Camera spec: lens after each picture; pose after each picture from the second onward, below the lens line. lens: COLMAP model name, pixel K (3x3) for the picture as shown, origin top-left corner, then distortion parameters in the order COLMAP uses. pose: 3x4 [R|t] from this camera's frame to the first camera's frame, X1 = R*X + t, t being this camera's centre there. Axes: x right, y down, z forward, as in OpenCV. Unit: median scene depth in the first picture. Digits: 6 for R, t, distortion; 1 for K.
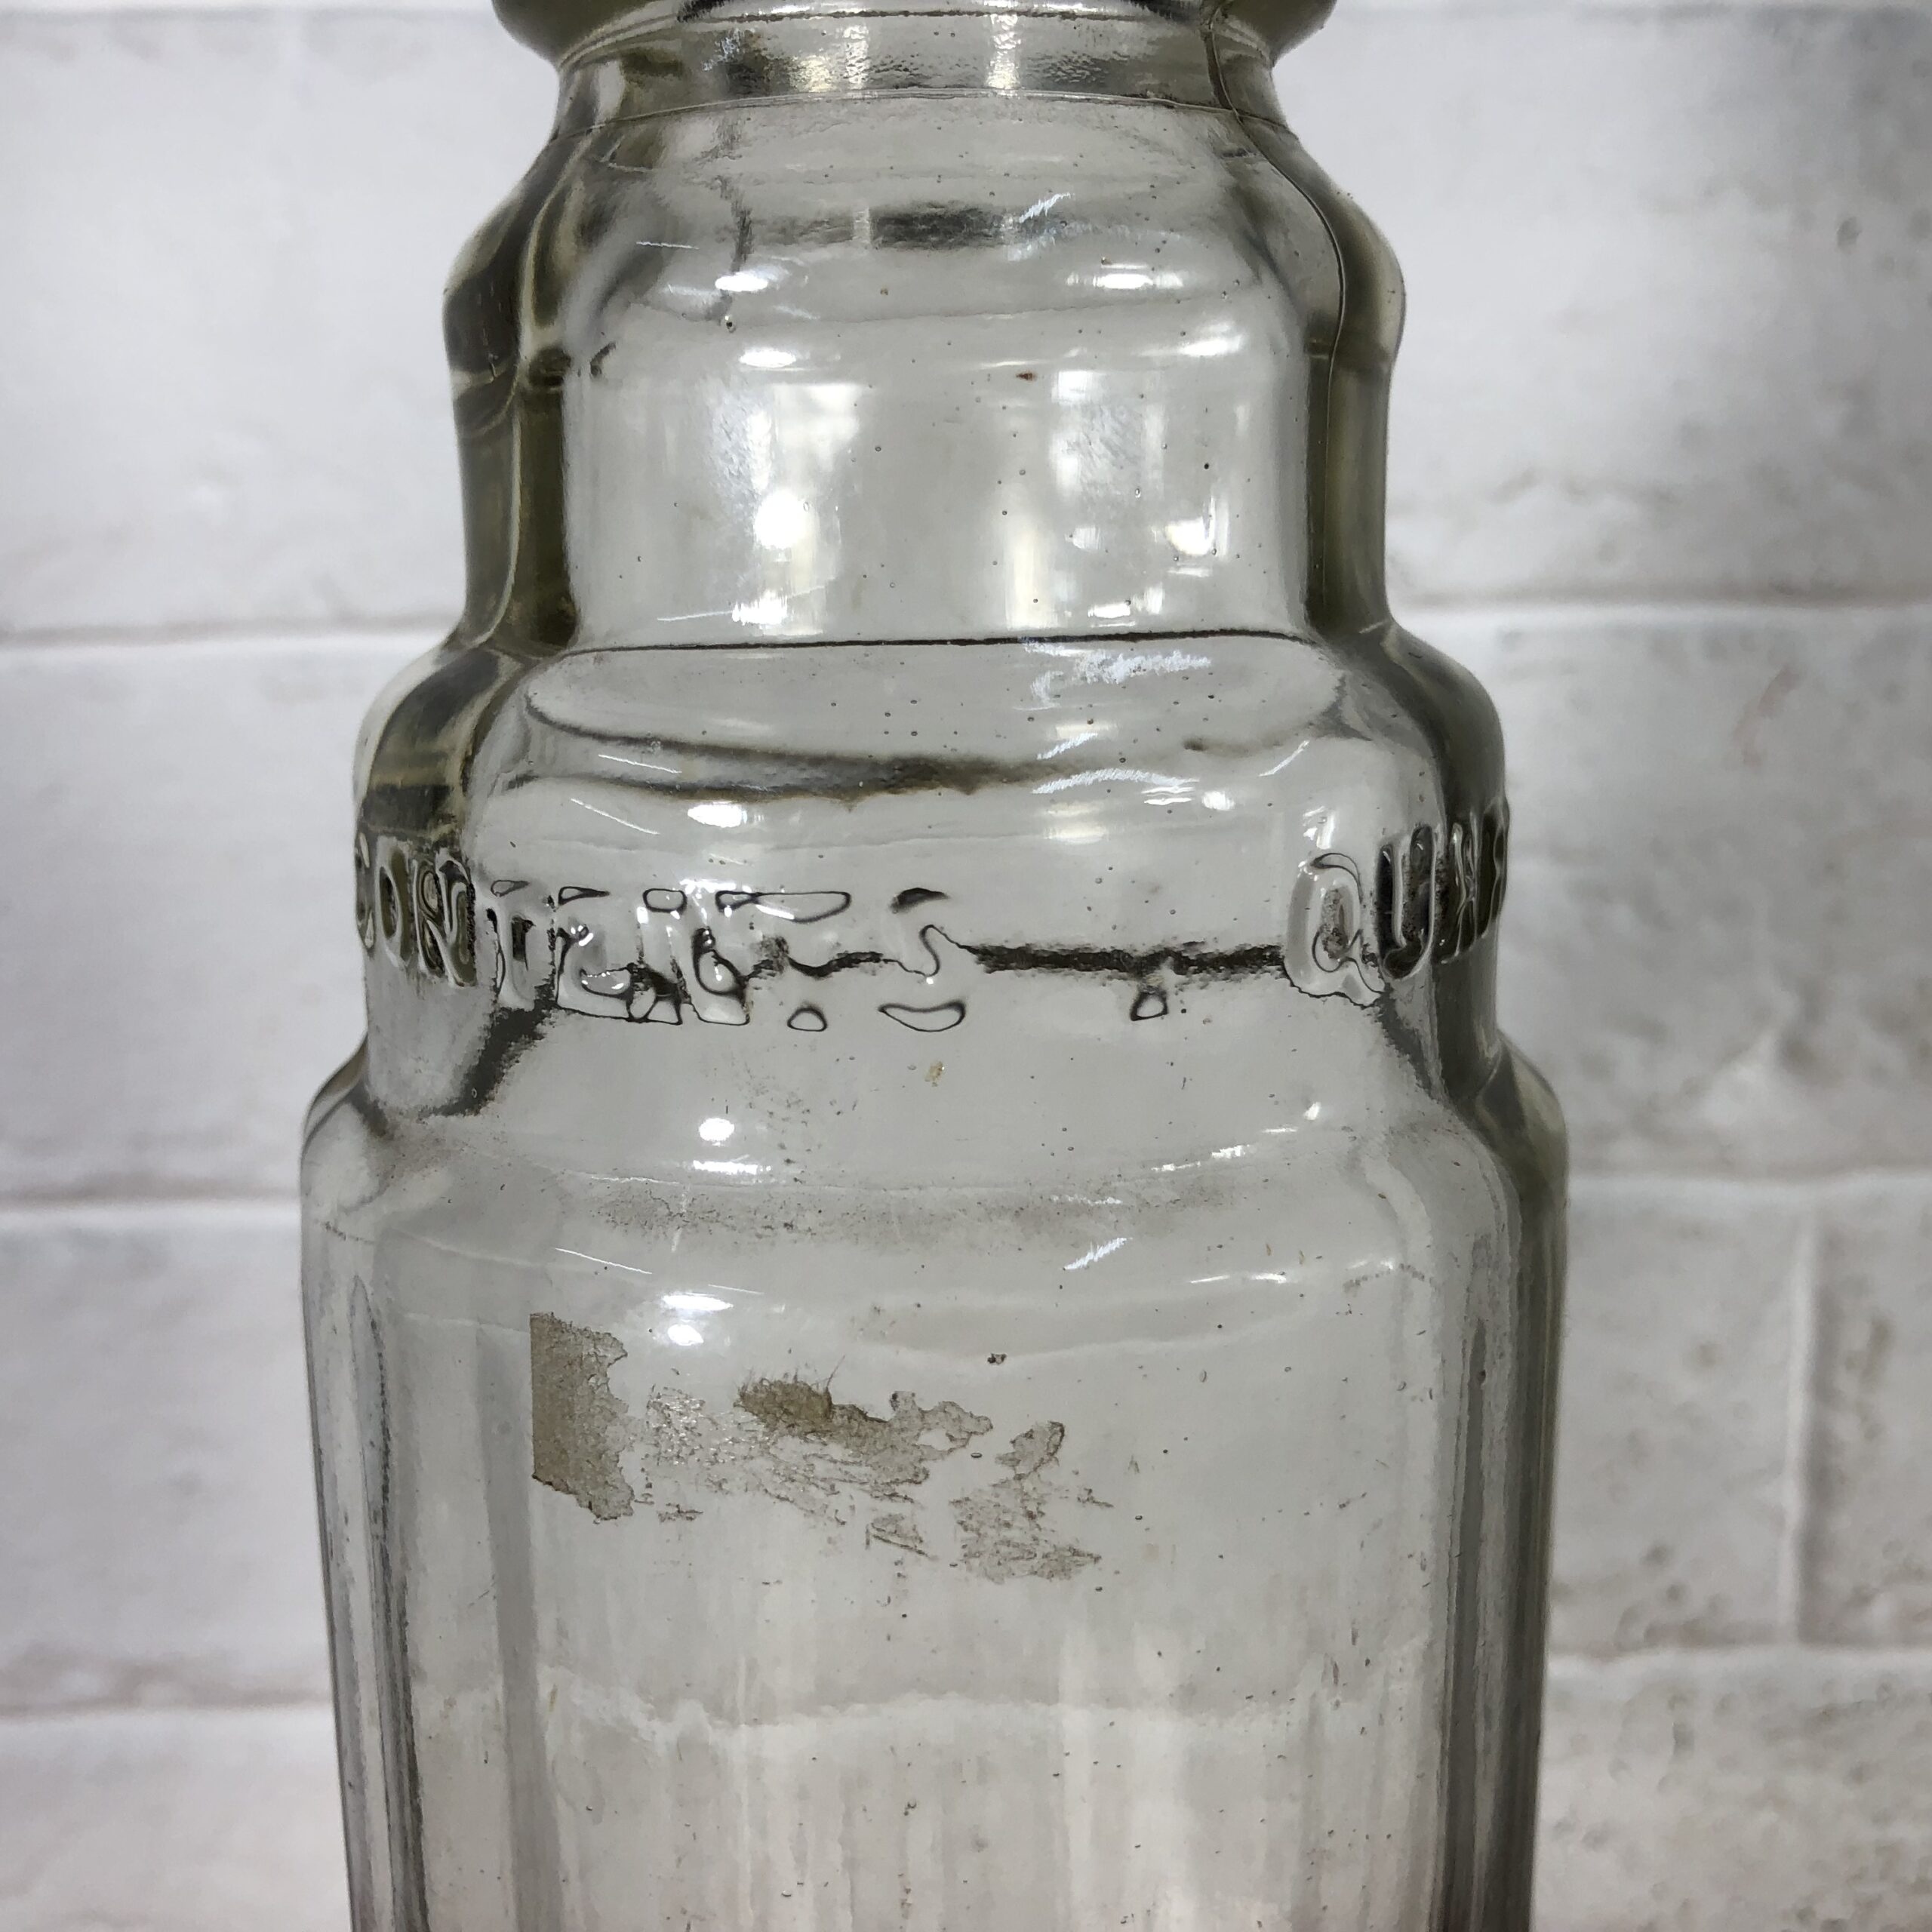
lens RADIAL K [[2495.3, 0, 921.2], [0, 2495.3, 1040.8], [0, 0, 1]] dist [-0.028889, 0.089512]
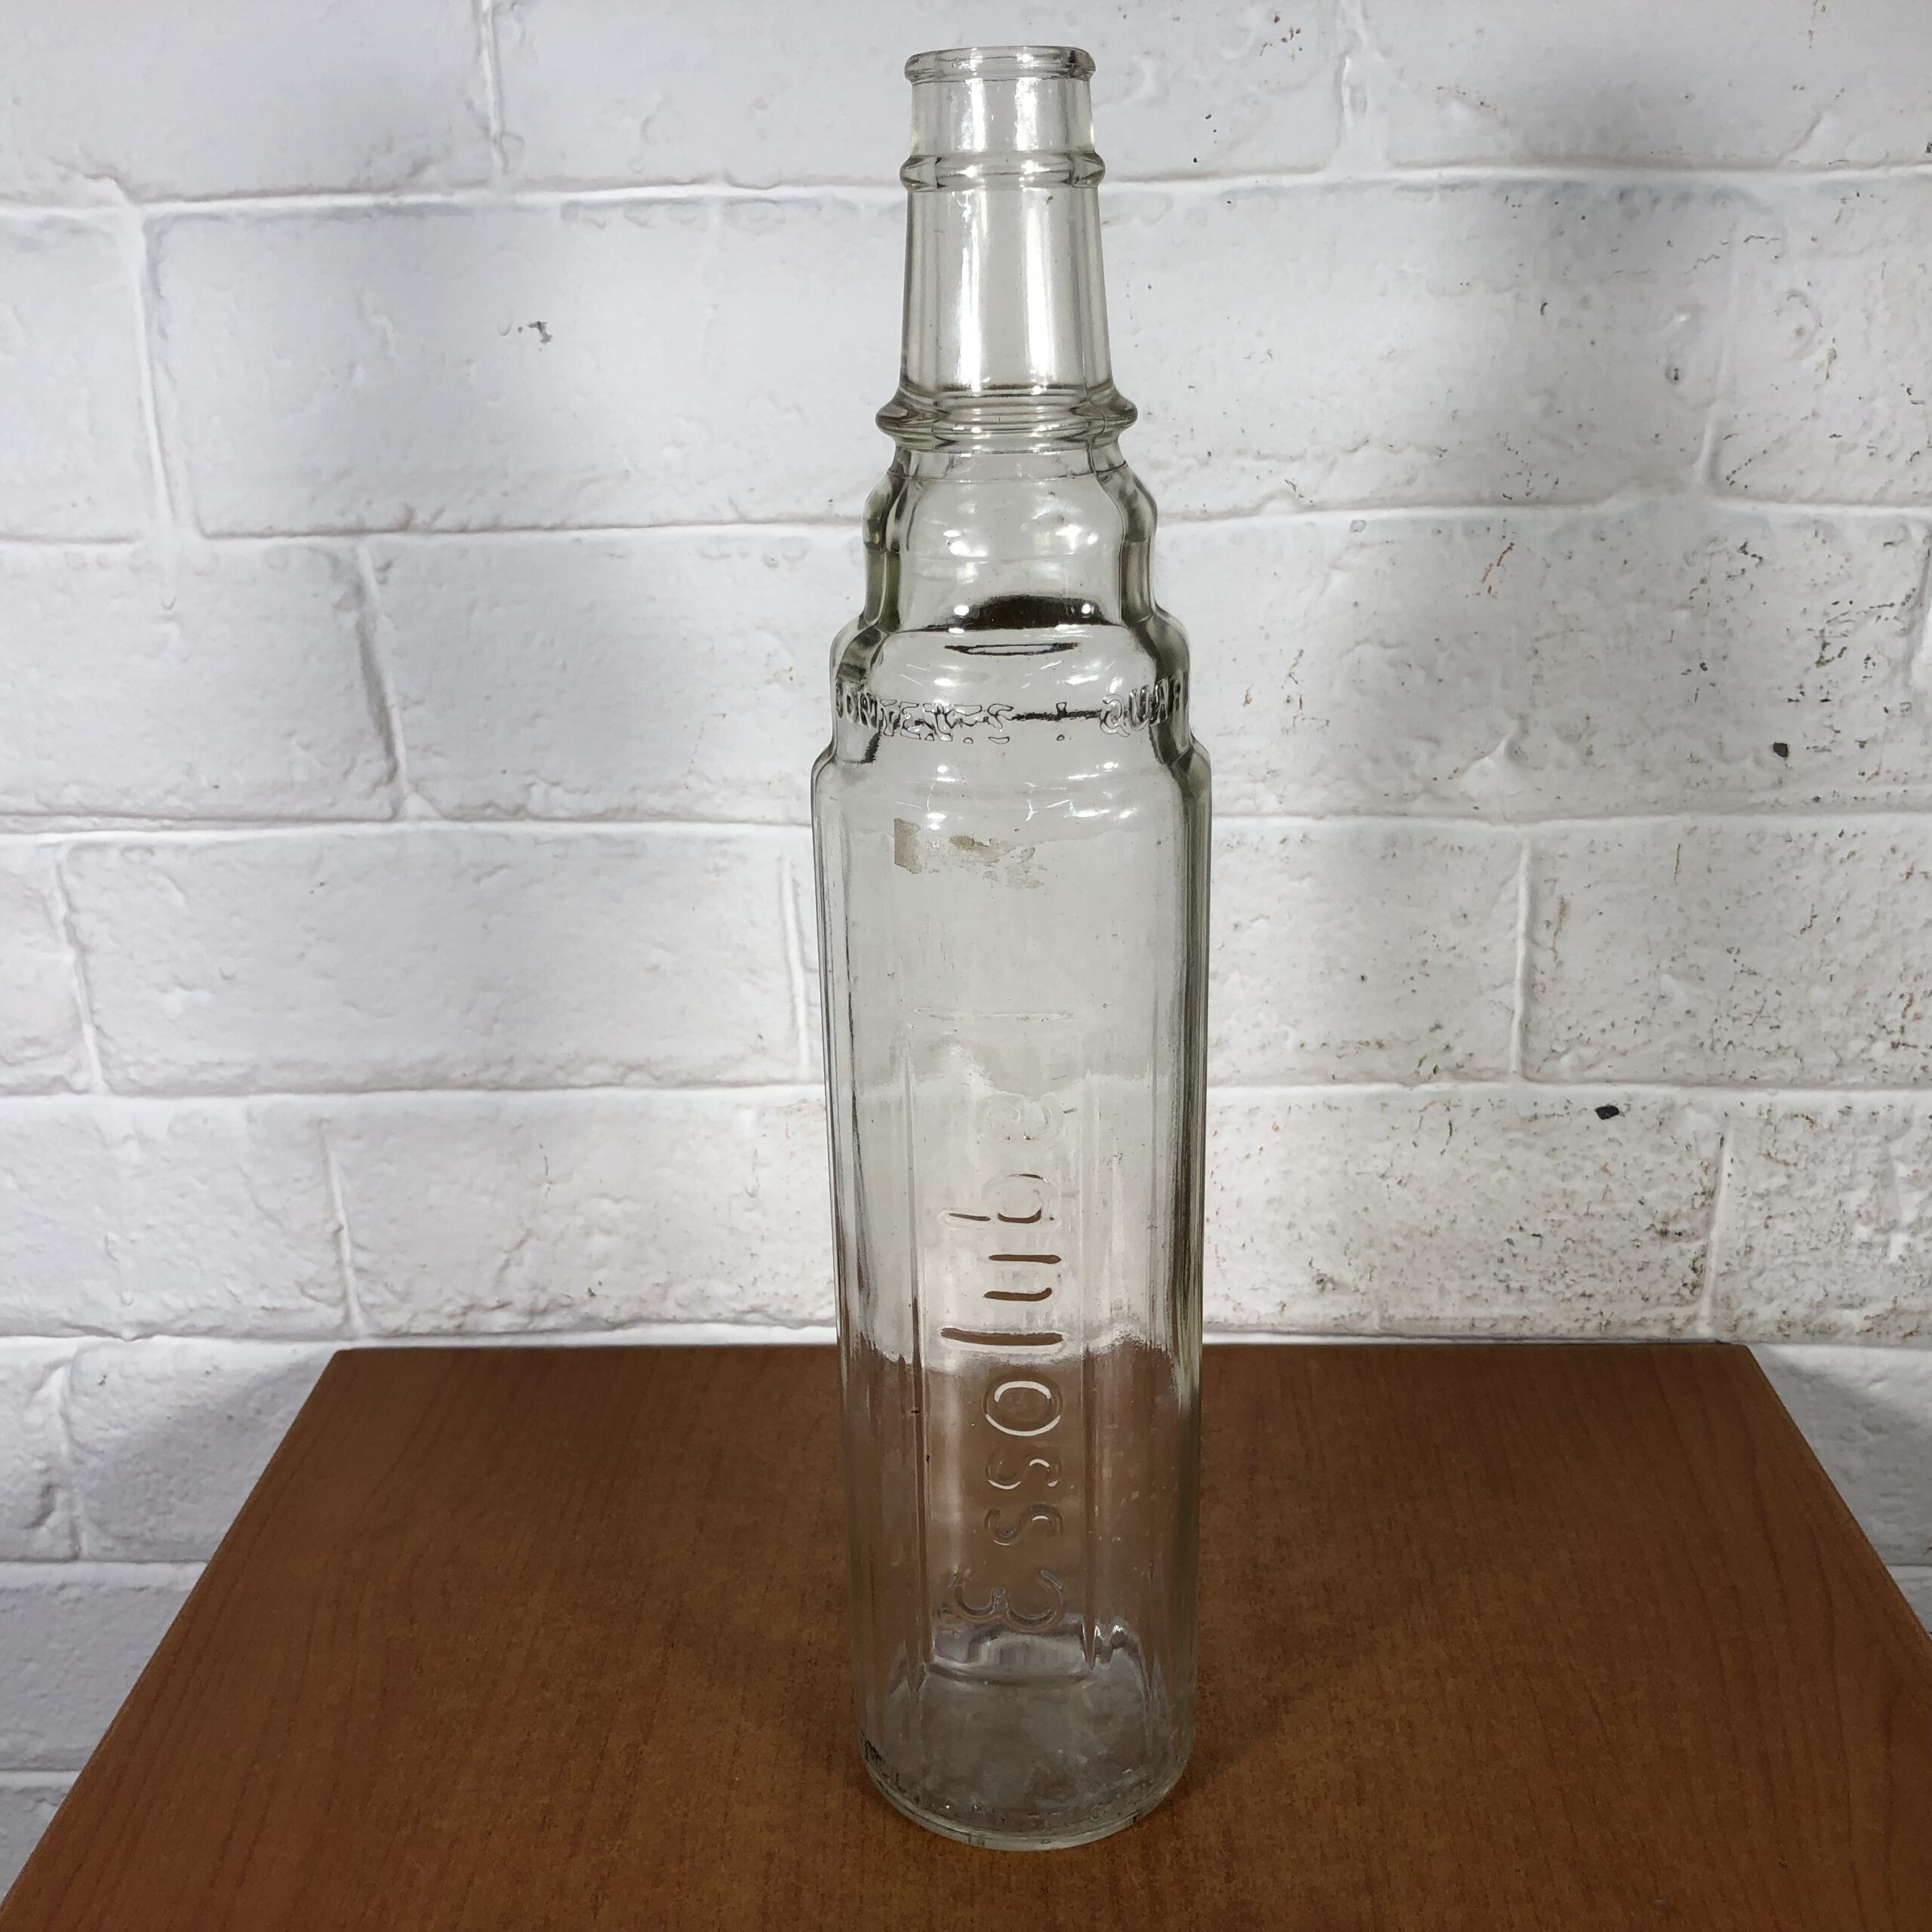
lens RADIAL K [[2461.4, 0, 935.5], [0, 2461.4, 1051.4], [0, 0, 1]] dist [0.086438, -0.215877]
pose [[0.995488, 0.024173, -0.091761, 0.097638], [-0.012361, 0.991804, 0.127173, -0.003426], [0.094083, -0.125465, 0.987627, -0.875479]]
